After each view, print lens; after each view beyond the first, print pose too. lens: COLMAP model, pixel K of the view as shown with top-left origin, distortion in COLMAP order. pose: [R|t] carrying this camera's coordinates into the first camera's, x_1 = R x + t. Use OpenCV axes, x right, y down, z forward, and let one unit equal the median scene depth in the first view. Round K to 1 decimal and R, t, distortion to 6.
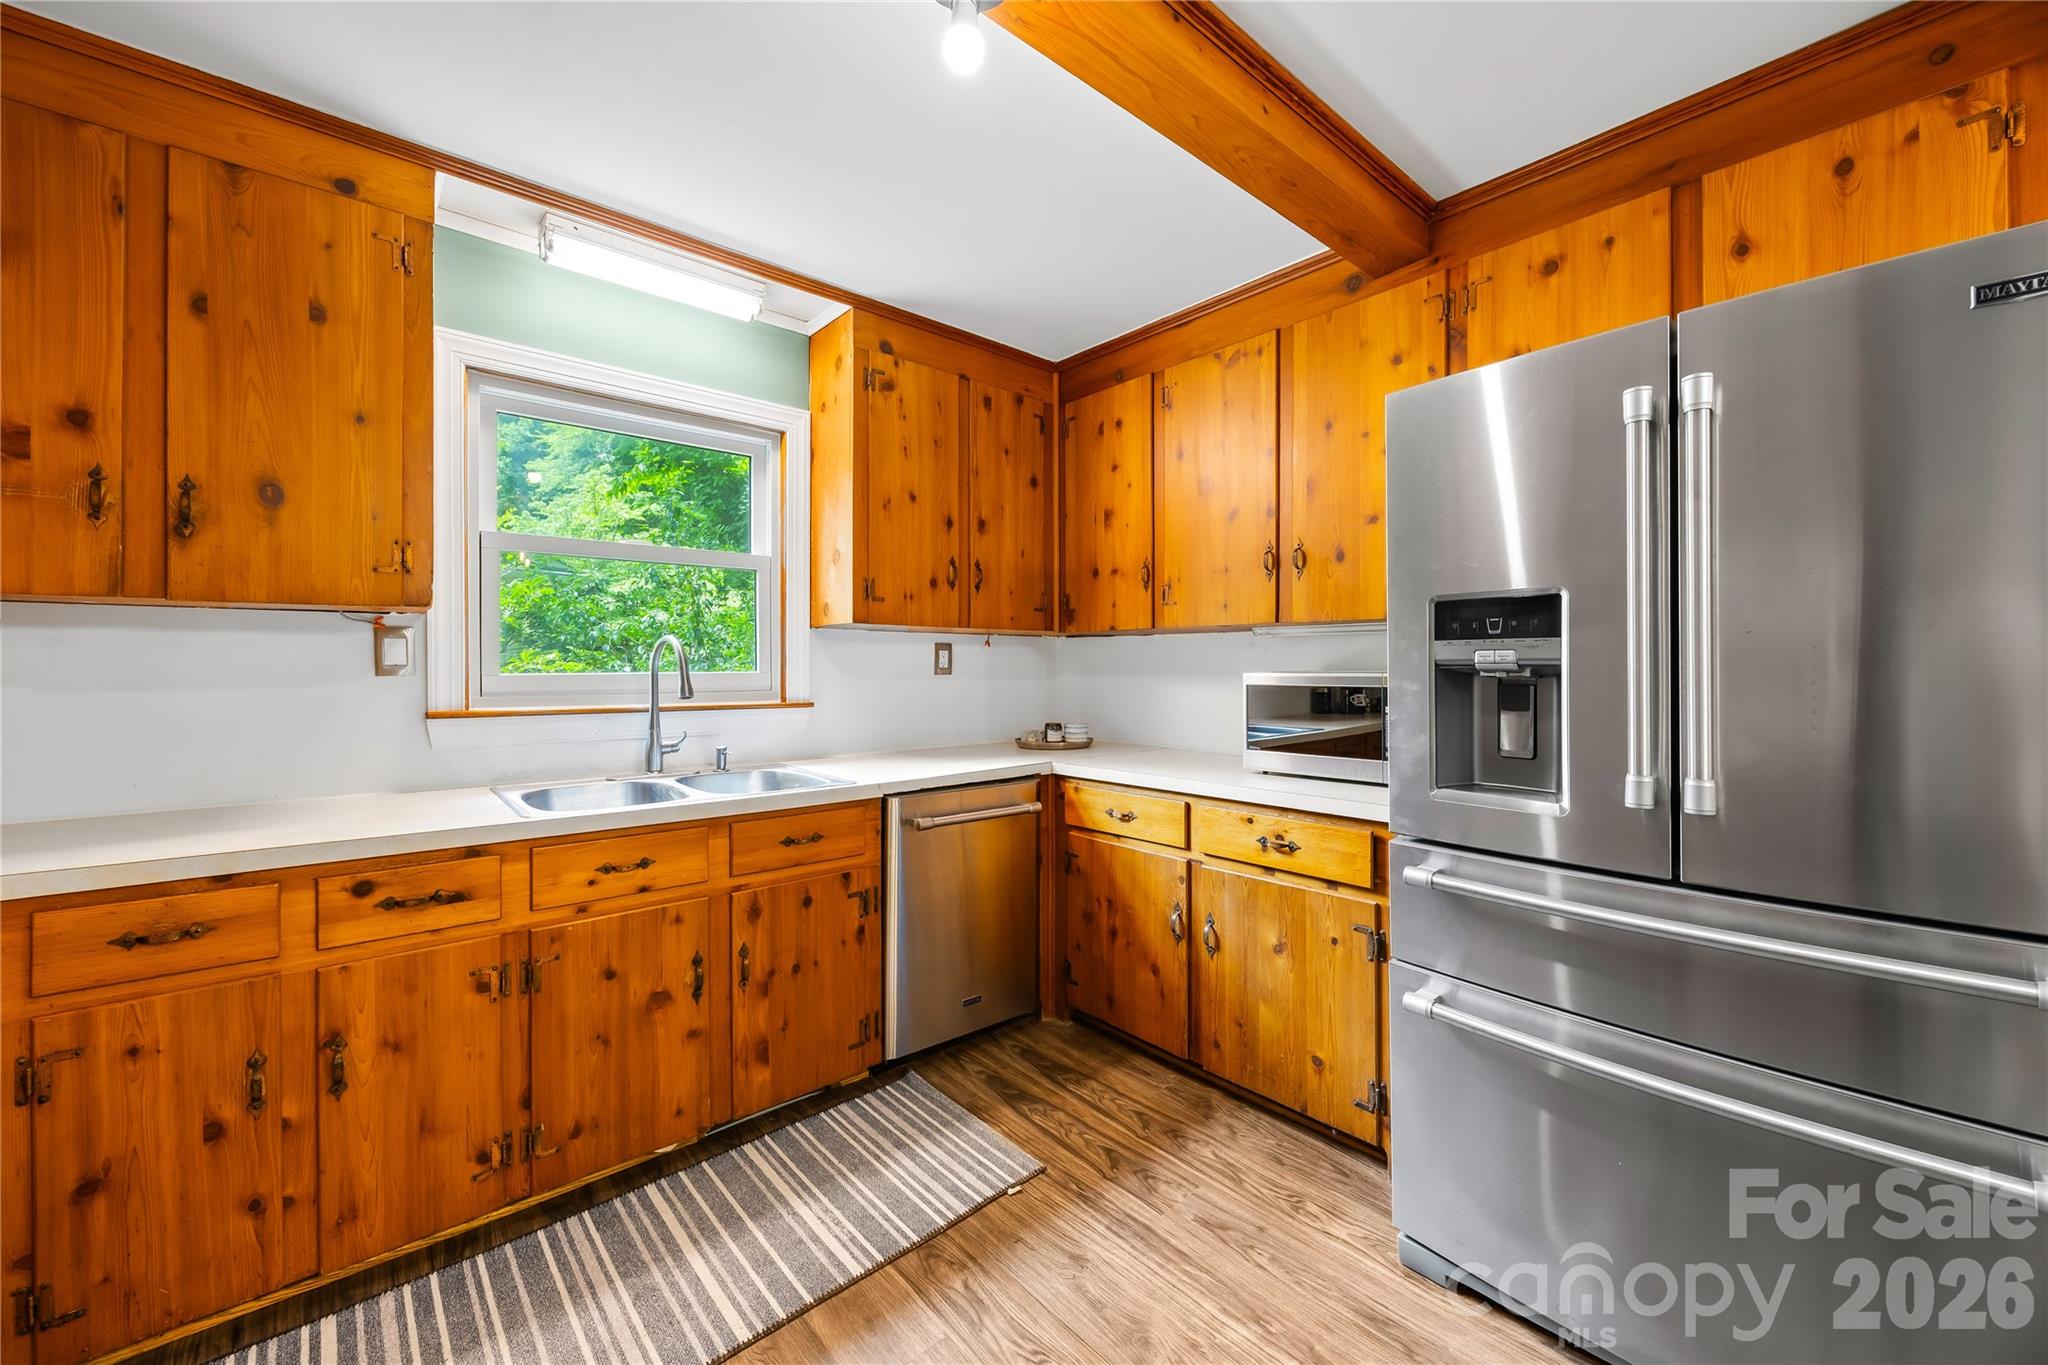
lens RADIAL K [[791.5, 0, 1013.1], [0, 791.5, 668.4], [0, 0, 1]] dist [-0.002094, -0.000301]
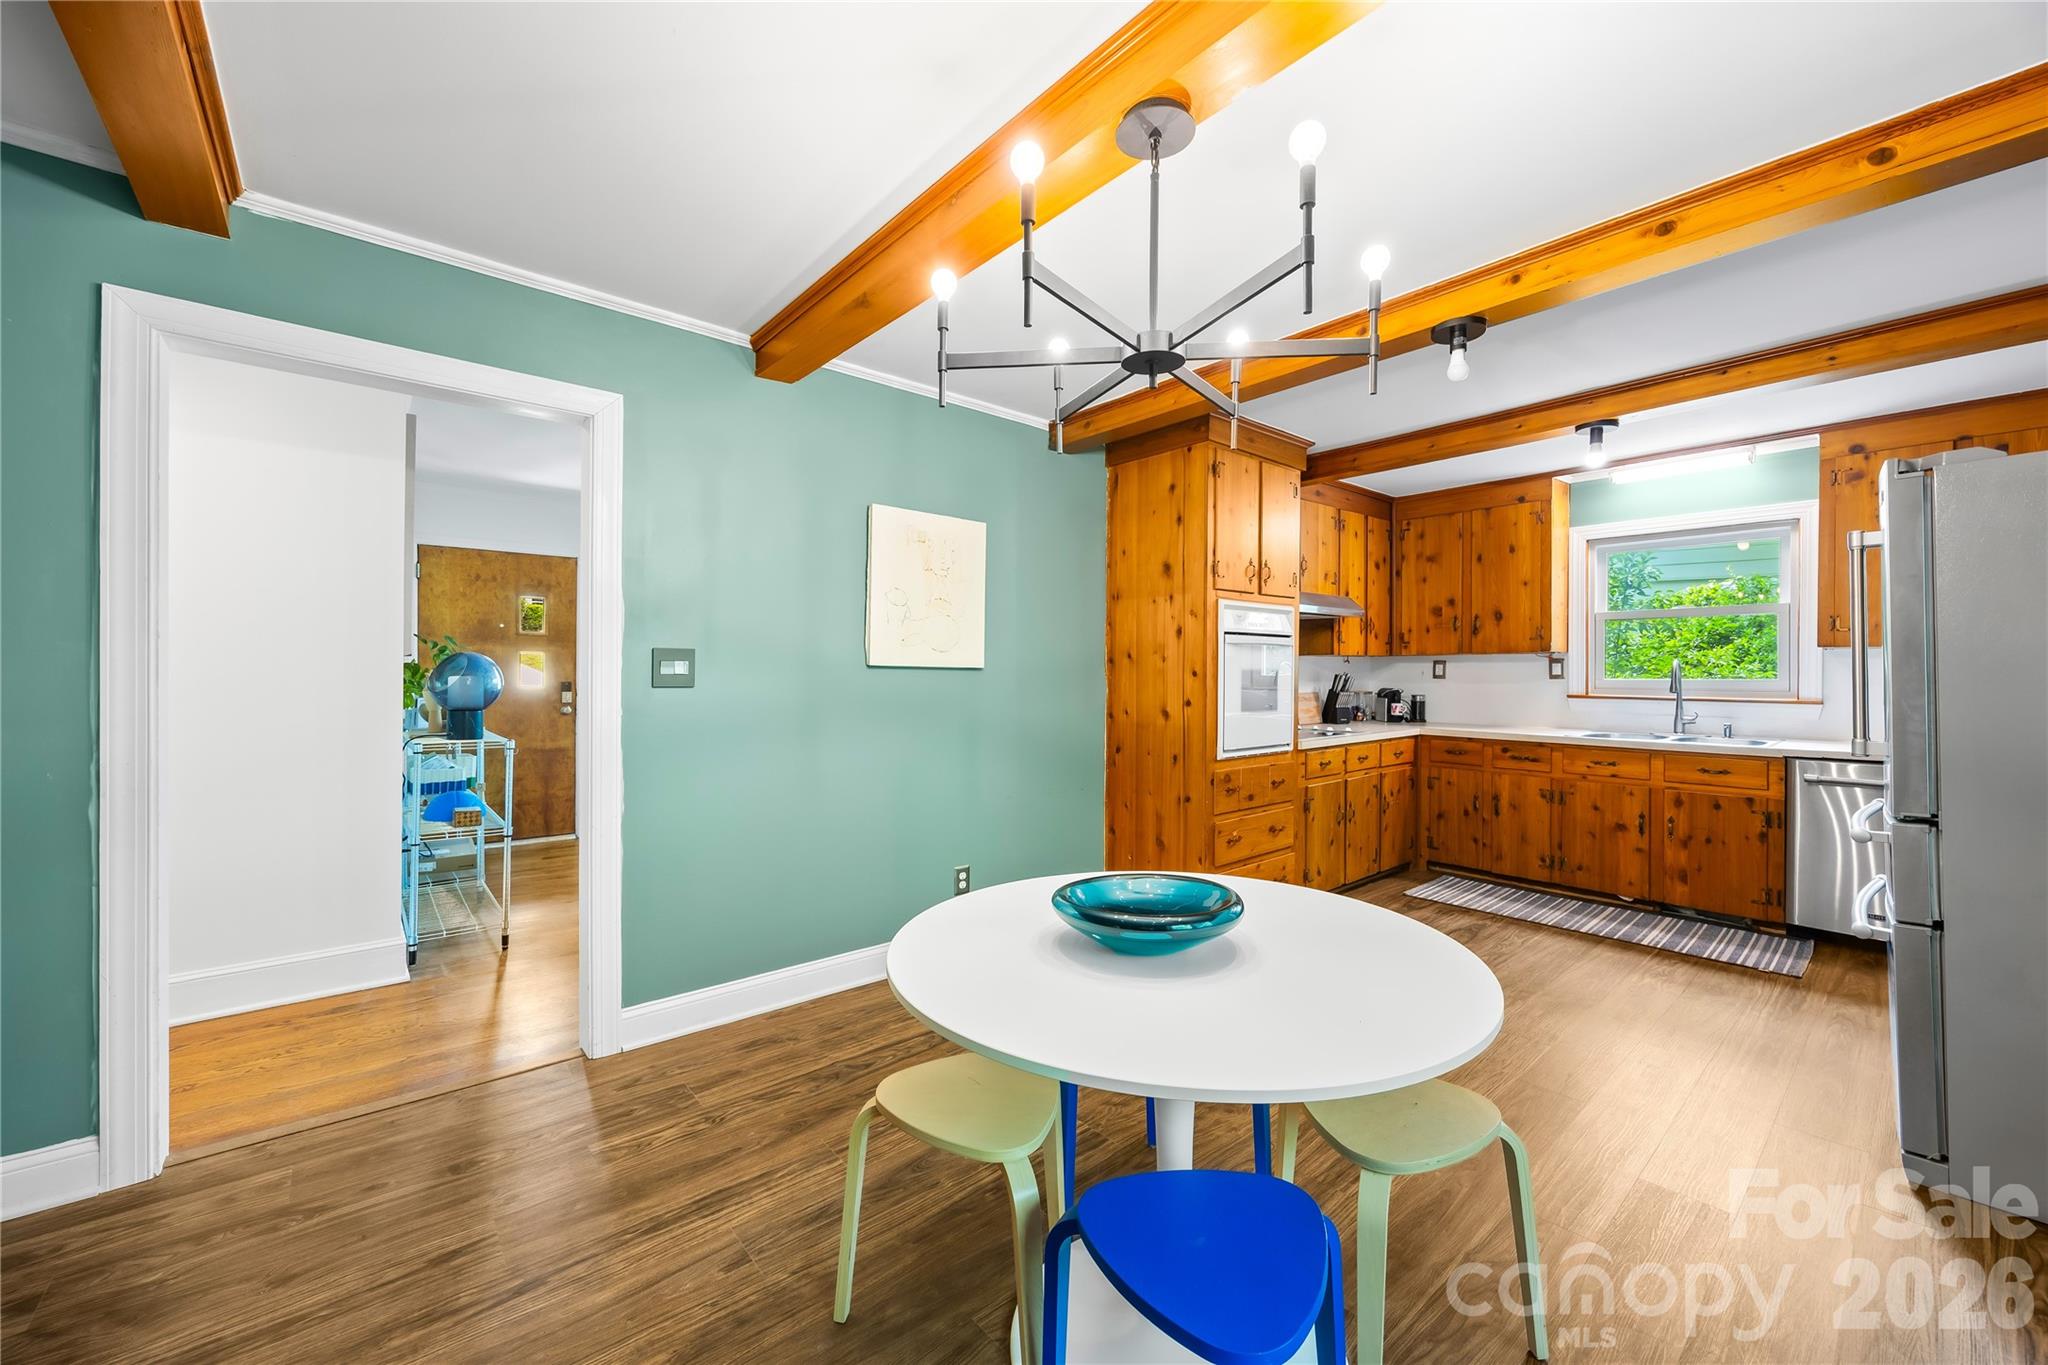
lens RADIAL K [[778.0, 0, 1019.9], [0, 778.0, 674.0], [0, 0, 1]] dist [0.000373, 0.000137]
pose [[-0.015926, 0.003111, -0.999868, 1.627573], [-0.002258, 0.999992, 0.003148, -0.009819], [0.999871, 0.002308, -0.015919, -0.595040]]
